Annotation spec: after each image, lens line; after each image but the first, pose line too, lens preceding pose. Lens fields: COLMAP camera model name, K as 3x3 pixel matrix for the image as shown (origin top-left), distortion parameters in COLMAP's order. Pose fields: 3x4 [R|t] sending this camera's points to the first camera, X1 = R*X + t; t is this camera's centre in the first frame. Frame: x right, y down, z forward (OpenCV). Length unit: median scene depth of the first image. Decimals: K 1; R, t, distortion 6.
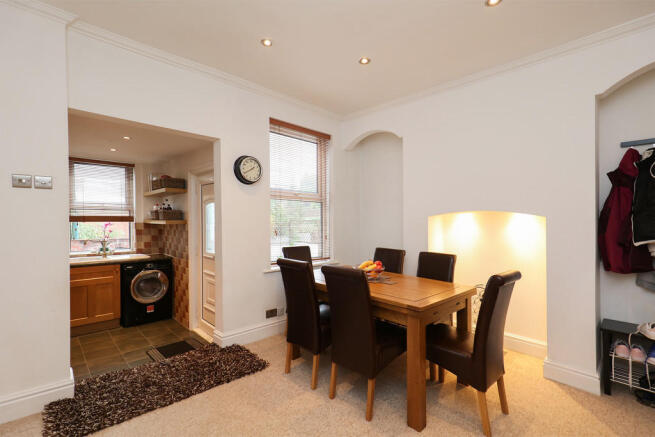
lens RADIAL K [[302.9, 0, 329.4], [0, 302.9, 220.2], [0, 0, 1]] dist [0.002186, 0.000763]
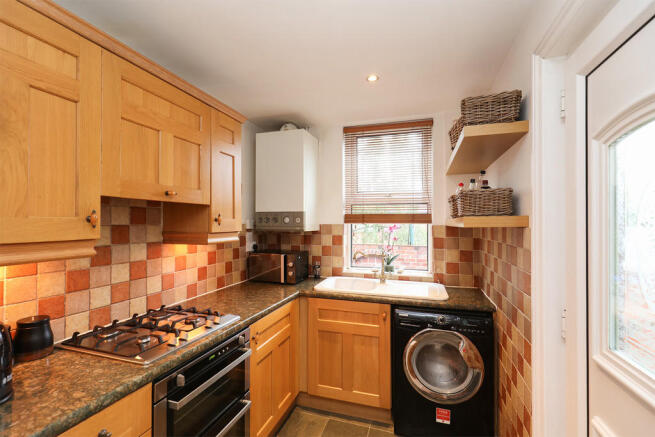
lens RADIAL K [[302.9, 0, 328.8], [0, 302.9, 224.0], [0, 0, 1]] dist [0.002186, 0.000763]
pose [[0.479531, 0.000376, -0.877525, -0.262826], [-0.004750, 0.999986, -0.002168, 0.008695], [0.877512, 0.005208, 0.479527, 0.601874]]
